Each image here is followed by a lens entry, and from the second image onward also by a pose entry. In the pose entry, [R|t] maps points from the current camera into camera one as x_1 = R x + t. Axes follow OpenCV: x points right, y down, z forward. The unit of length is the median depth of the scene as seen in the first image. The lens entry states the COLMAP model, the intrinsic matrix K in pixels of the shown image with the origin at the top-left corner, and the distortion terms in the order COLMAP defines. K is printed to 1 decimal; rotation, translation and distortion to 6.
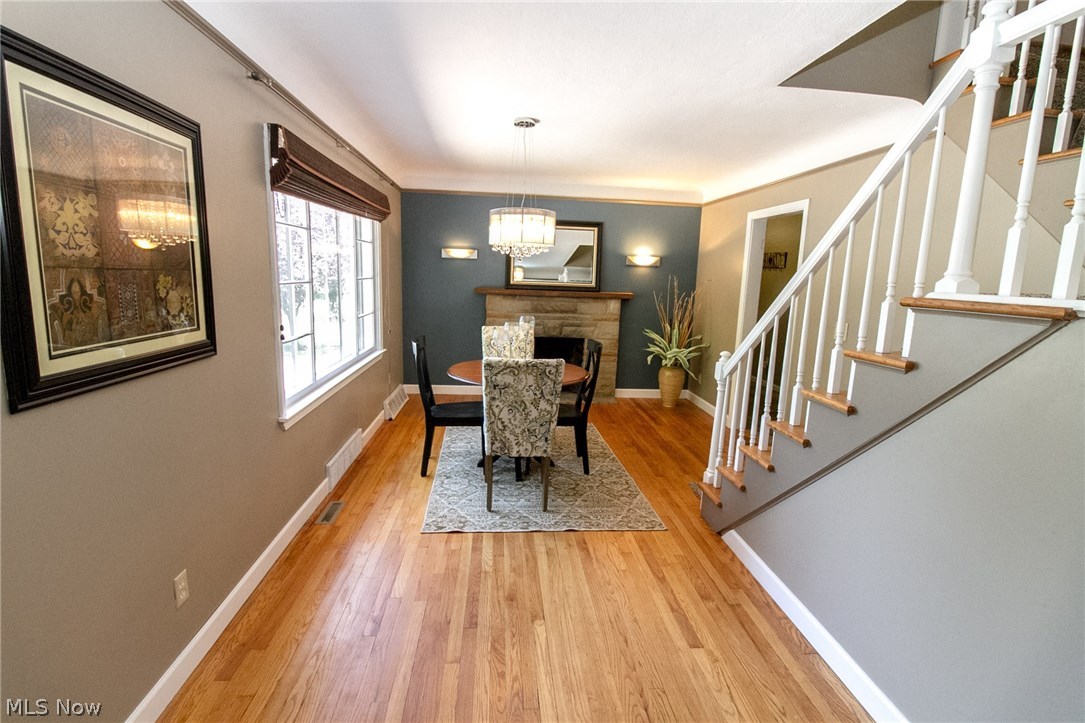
lens RADIAL K [[499.6, 0, 539.6], [0, 499.6, 361.7], [0, 0, 1]] dist [-0.000366, -0.013770]
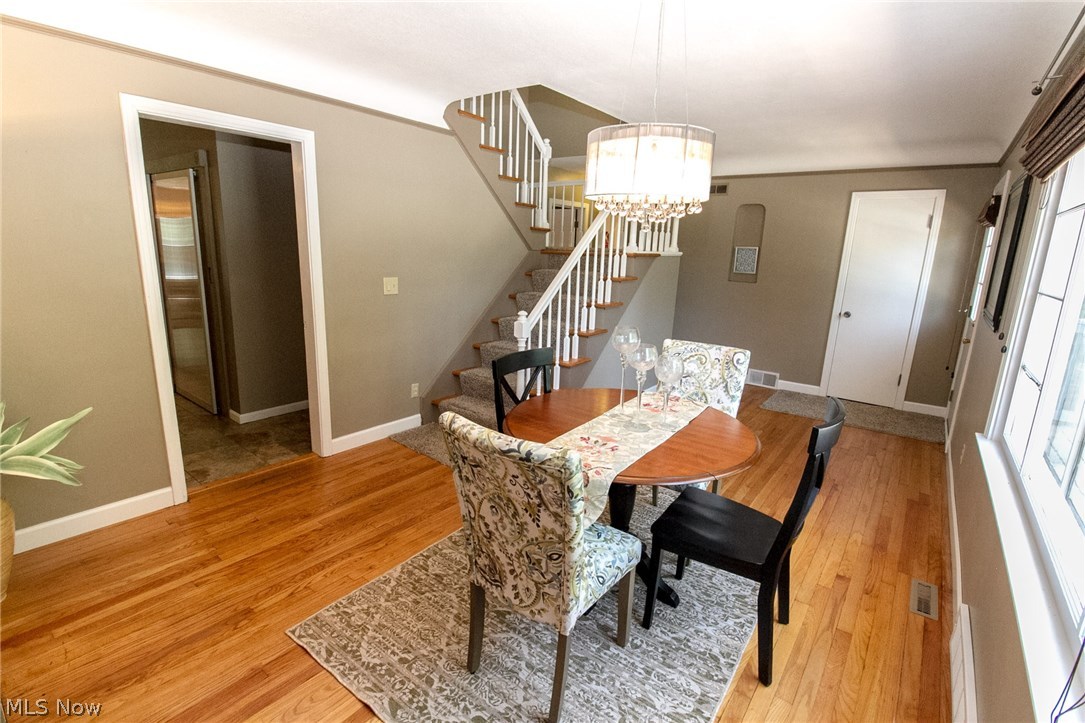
lens RADIAL K [[499.6, 0, 539.6], [0, 499.6, 361.7], [0, 0, 1]] dist [-0.000366, -0.013770]
pose [[-0.733264, -0.210350, 0.646589, -0.391983], [0.058863, 0.927736, 0.368567, -0.320090], [-0.677392, 0.308317, -0.667893, 1.736858]]
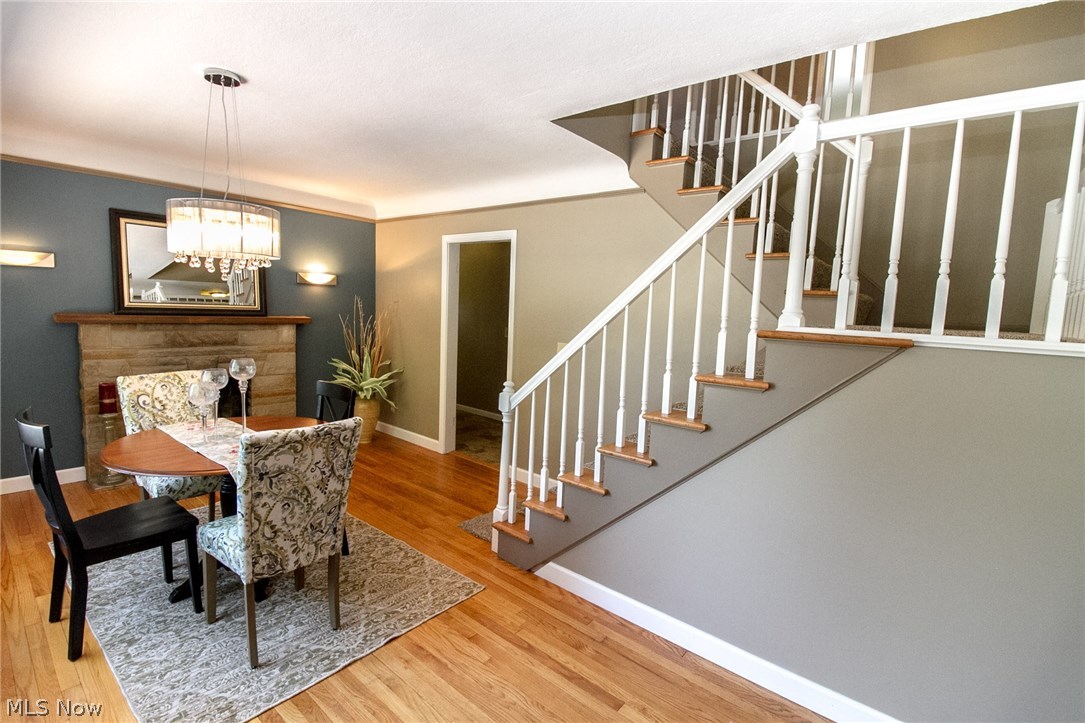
lens RADIAL K [[499.6, 0, 539.6], [0, 499.6, 361.7], [0, 0, 1]] dist [-0.000366, -0.013770]
pose [[0.705238, -0.082472, 0.704157, -0.262906], [0.102628, 0.994625, 0.013706, -0.065385], [-0.701503, 0.062600, 0.709912, 0.267649]]
